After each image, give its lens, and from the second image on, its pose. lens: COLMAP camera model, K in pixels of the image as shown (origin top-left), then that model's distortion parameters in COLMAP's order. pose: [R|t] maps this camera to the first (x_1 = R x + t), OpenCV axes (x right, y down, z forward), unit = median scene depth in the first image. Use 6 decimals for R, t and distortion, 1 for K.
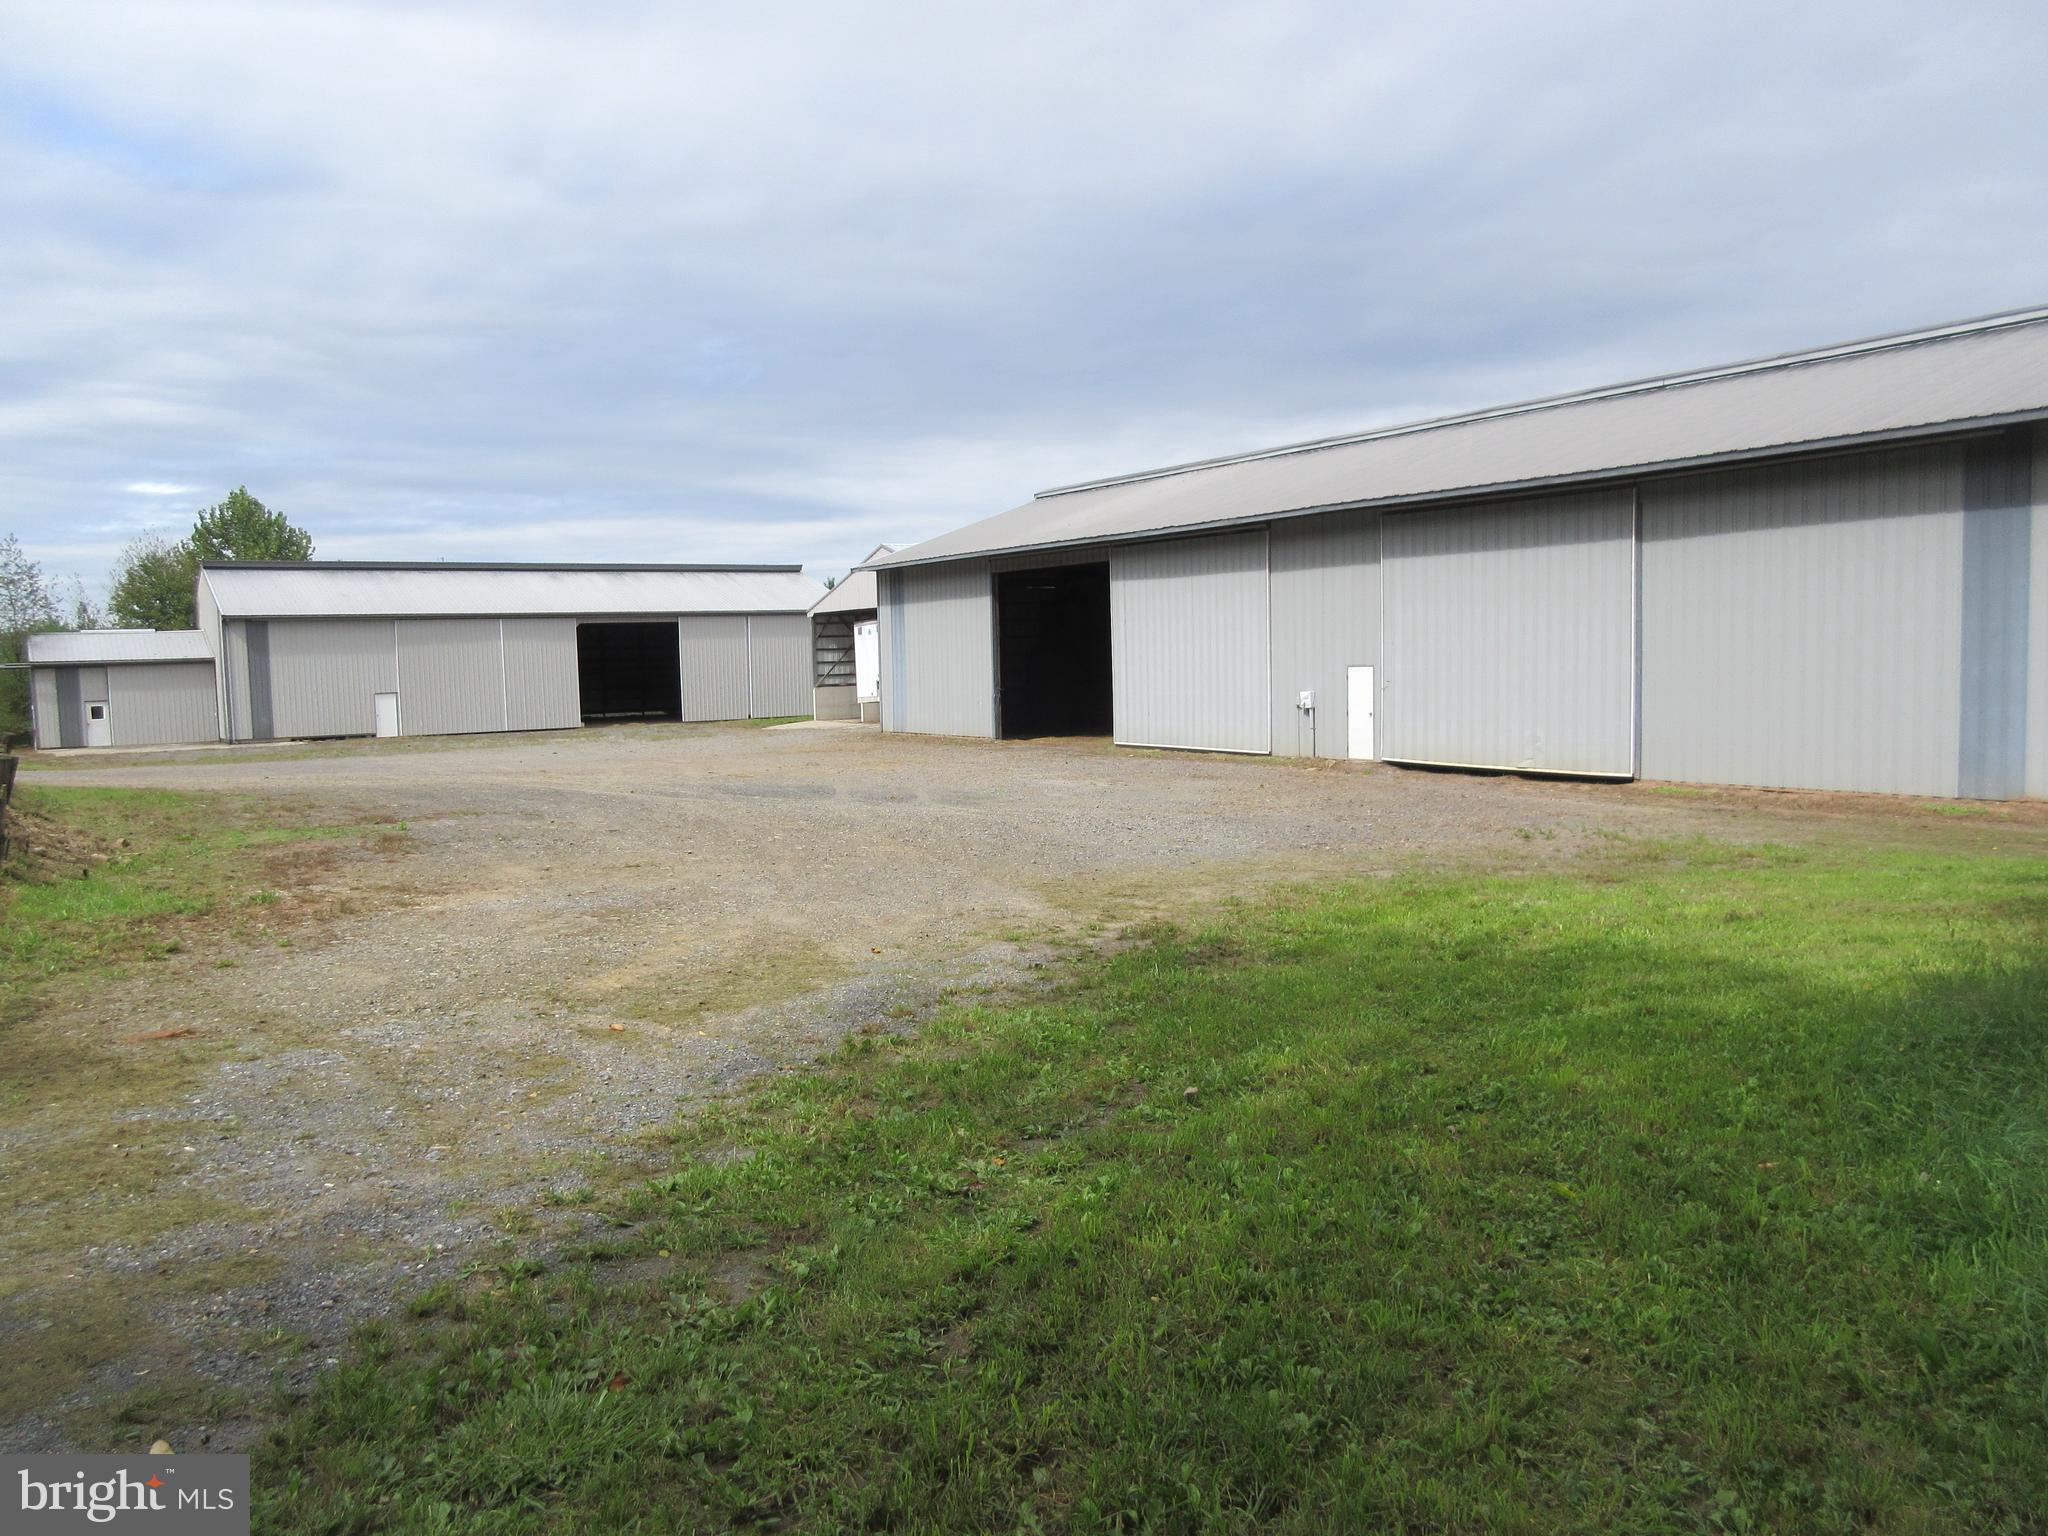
lens RADIAL K [[1509.3, 0, 1024.0], [0, 1509.3, 768.0], [0, 0, 1]] dist [-0.005645, -0.003581]
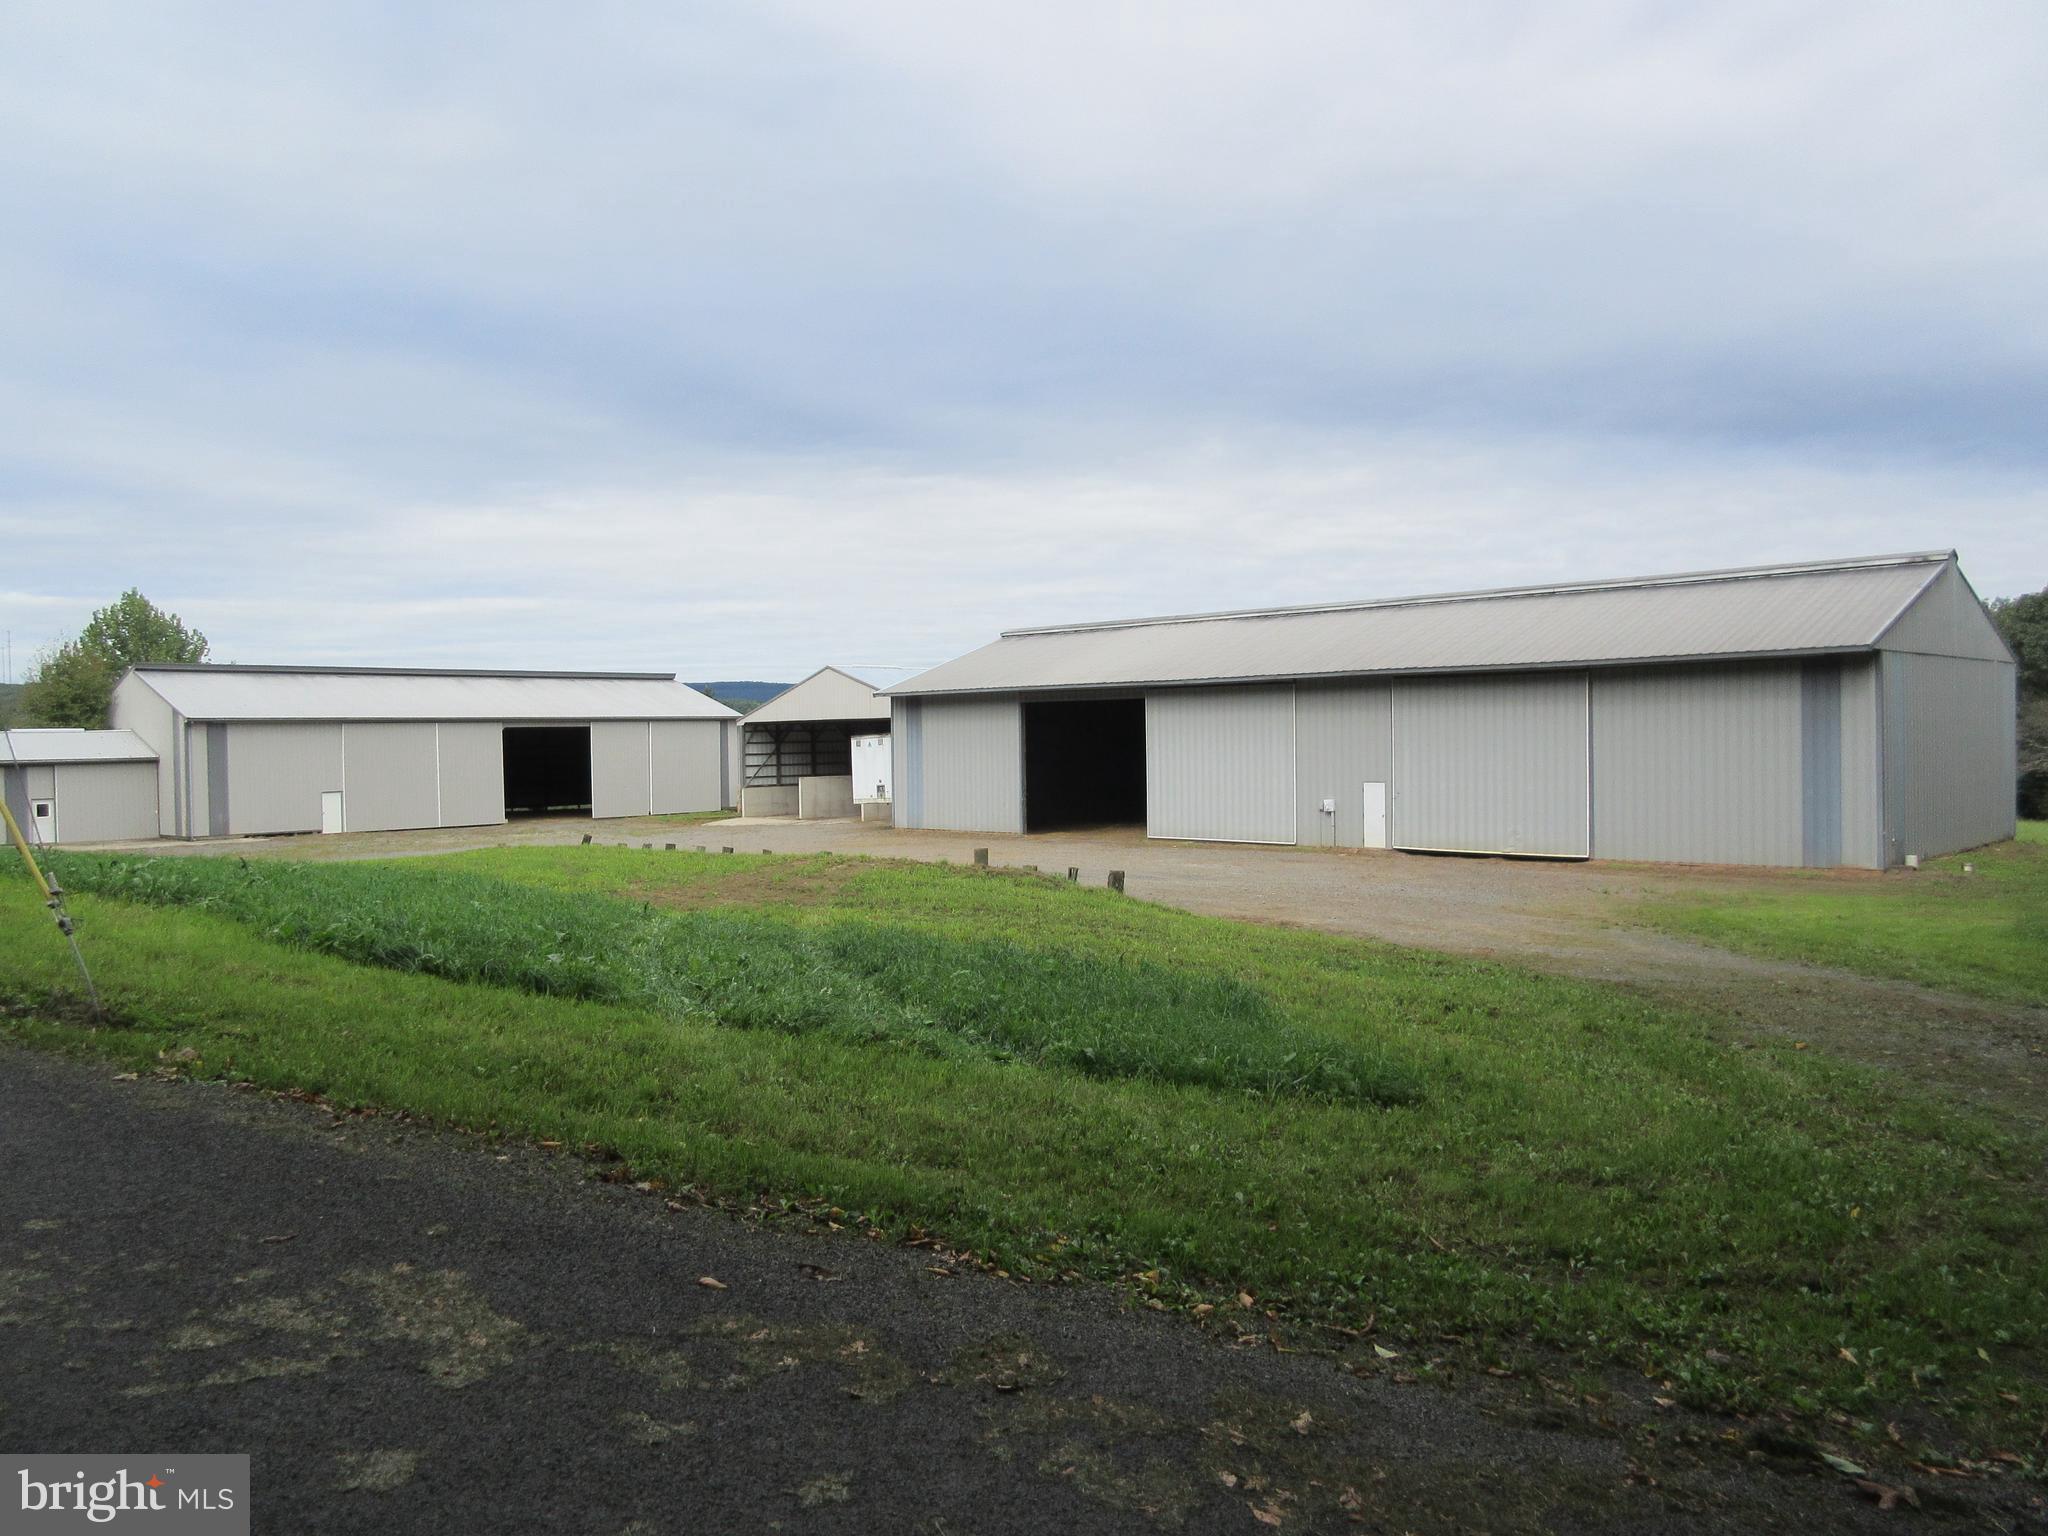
lens RADIAL K [[1509.3, 0, 1024.0], [0, 1509.3, 768.0], [0, 0, 1]] dist [-0.005645, -0.003581]
pose [[0.973119, 0.005965, 0.230225, -0.256215], [0.008038, 0.998176, -0.059840, 0.001197], [-0.230162, 0.060082, 0.971296, -0.185851]]
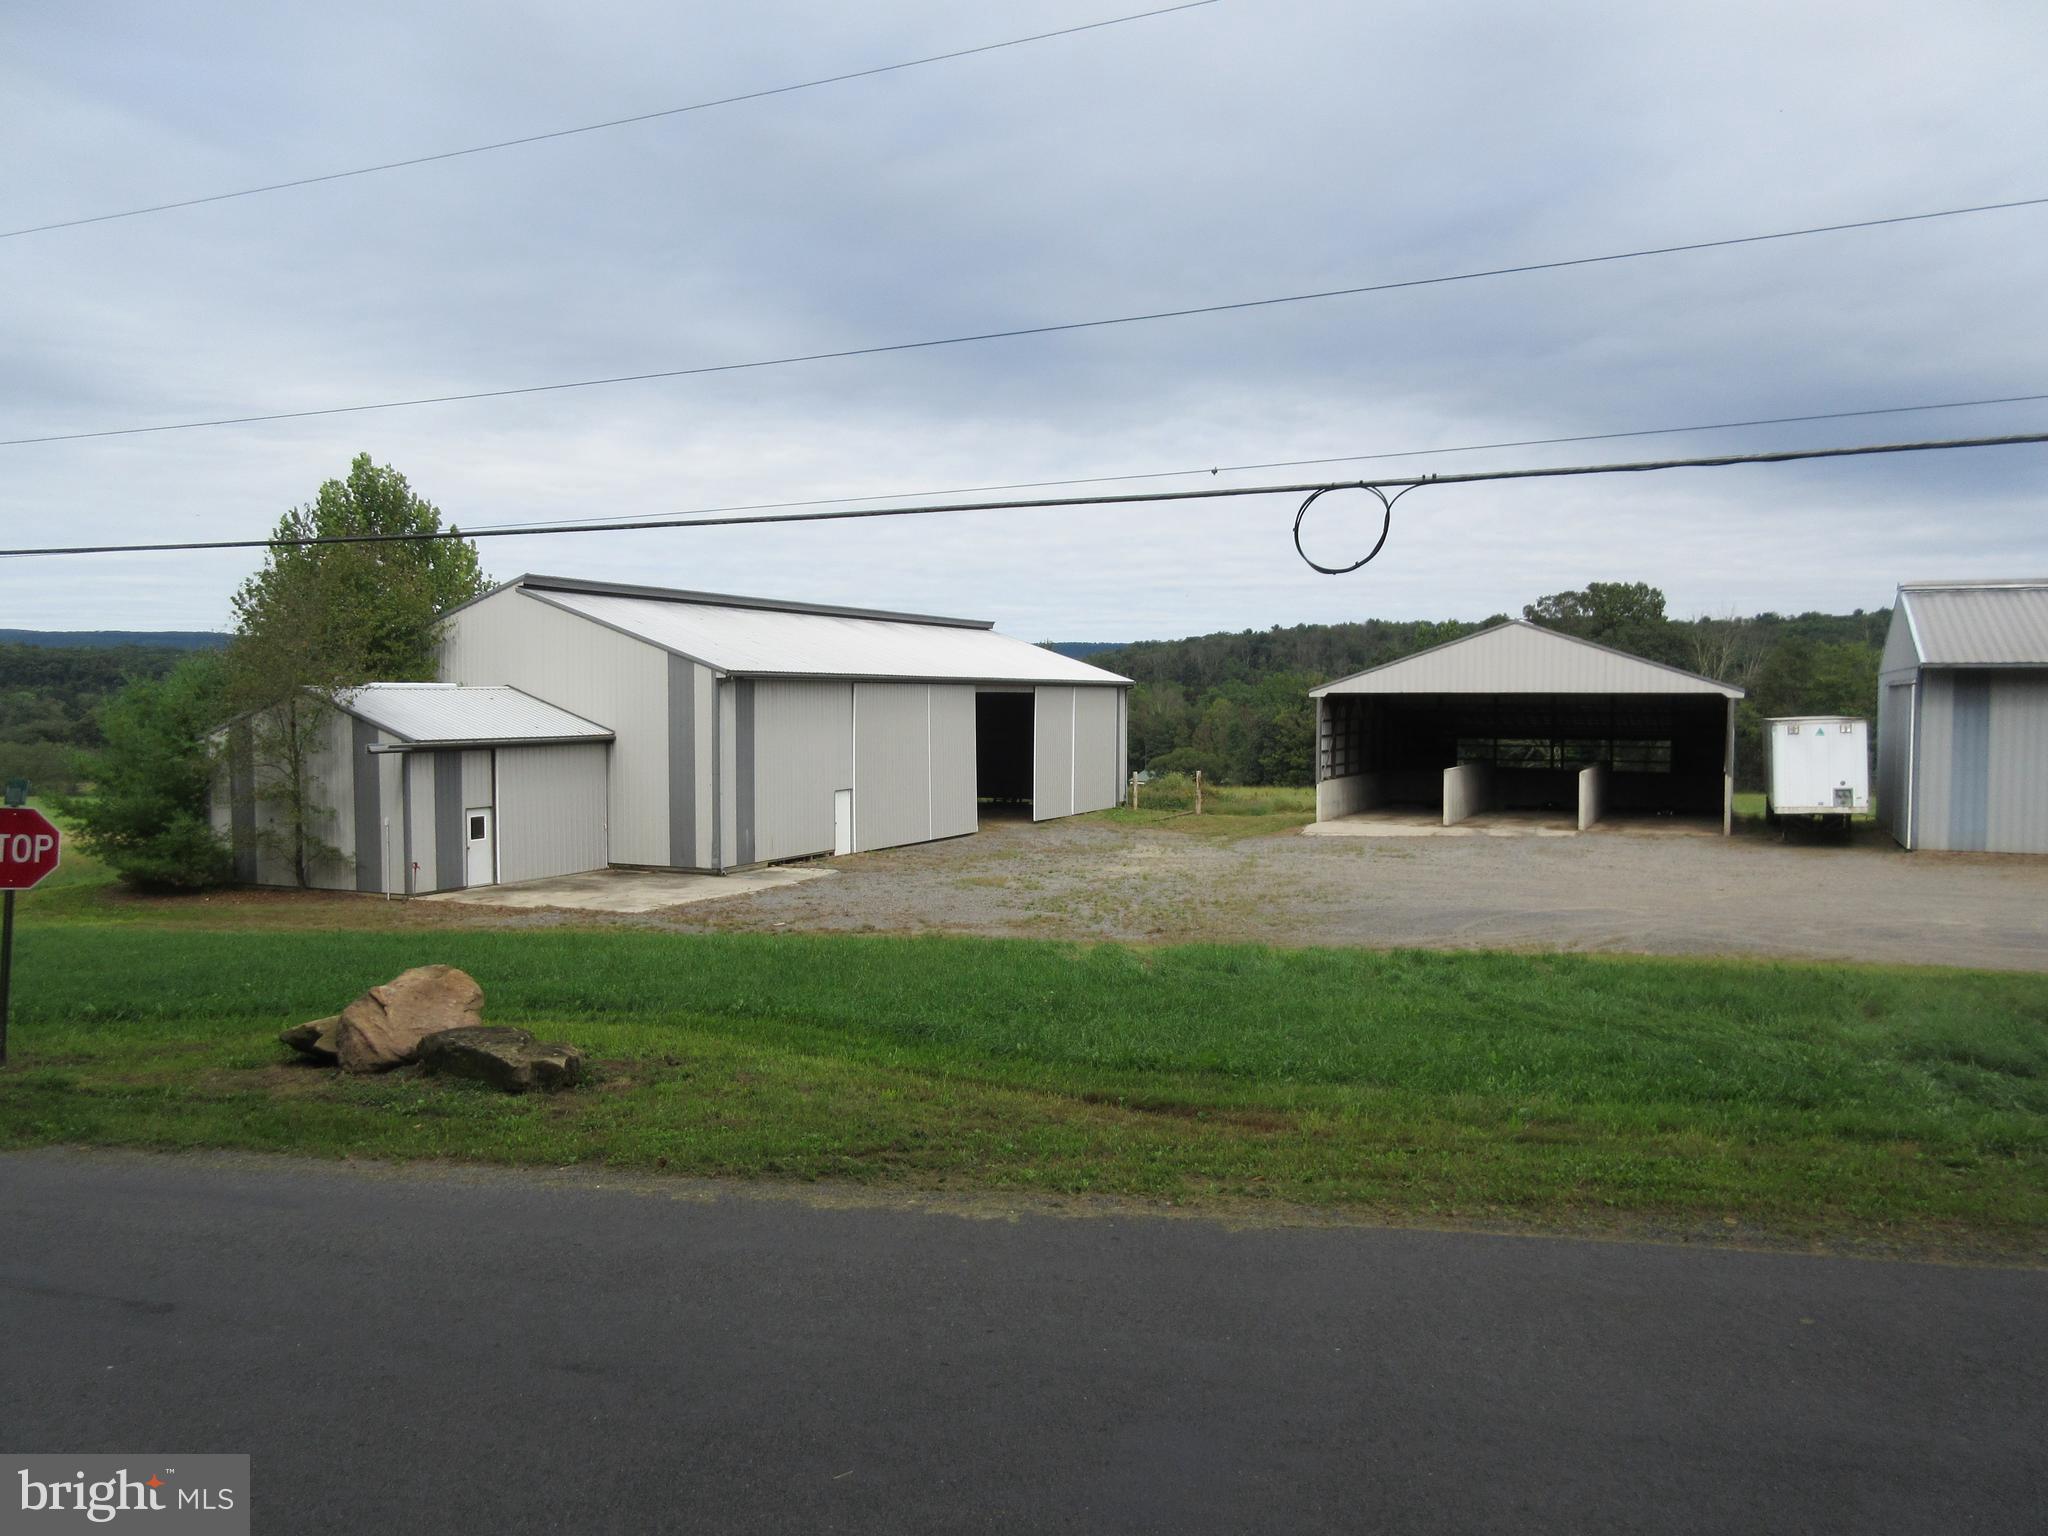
lens RADIAL K [[1509.3, 0, 1024.0], [0, 1509.3, 768.0], [0, 0, 1]] dist [-0.005645, -0.003581]
pose [[0.853978, 0.004094, 0.520294, -0.933632], [0.013833, 0.999437, -0.030568, -0.049592], [-0.520126, 0.033302, 0.853440, 0.495533]]
